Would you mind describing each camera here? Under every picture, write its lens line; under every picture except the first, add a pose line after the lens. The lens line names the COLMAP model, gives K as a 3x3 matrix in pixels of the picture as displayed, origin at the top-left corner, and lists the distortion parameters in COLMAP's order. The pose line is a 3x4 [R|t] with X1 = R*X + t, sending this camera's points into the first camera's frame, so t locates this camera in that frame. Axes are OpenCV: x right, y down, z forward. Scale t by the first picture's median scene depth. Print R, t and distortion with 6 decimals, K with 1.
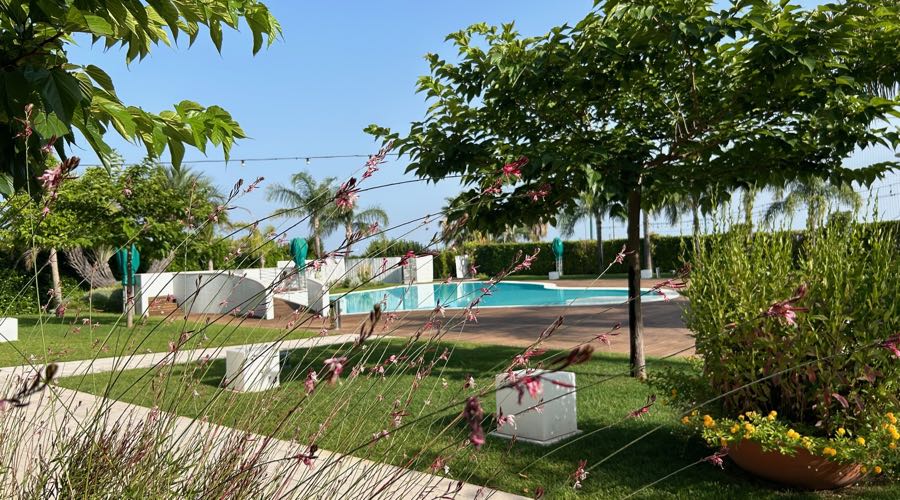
lens RADIAL K [[690.5, 0, 451.1], [0, 690.5, 252.5], [0, 0, 1]] dist [0.059767, -0.076522]
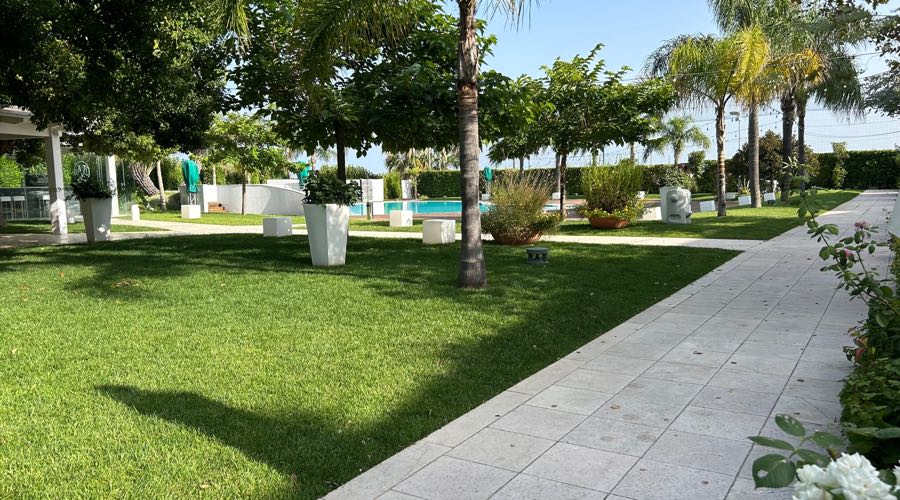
lens RADIAL K [[690.5, 0, 455.0], [0, 690.5, 267.2], [0, 0, 1]] dist [0.059767, -0.076522]
pose [[0.990508, 0.003760, 0.137407, -0.072989], [-0.020792, 0.992222, 0.122730, 0.007262], [-0.135877, -0.124422, 0.982882, -0.225515]]
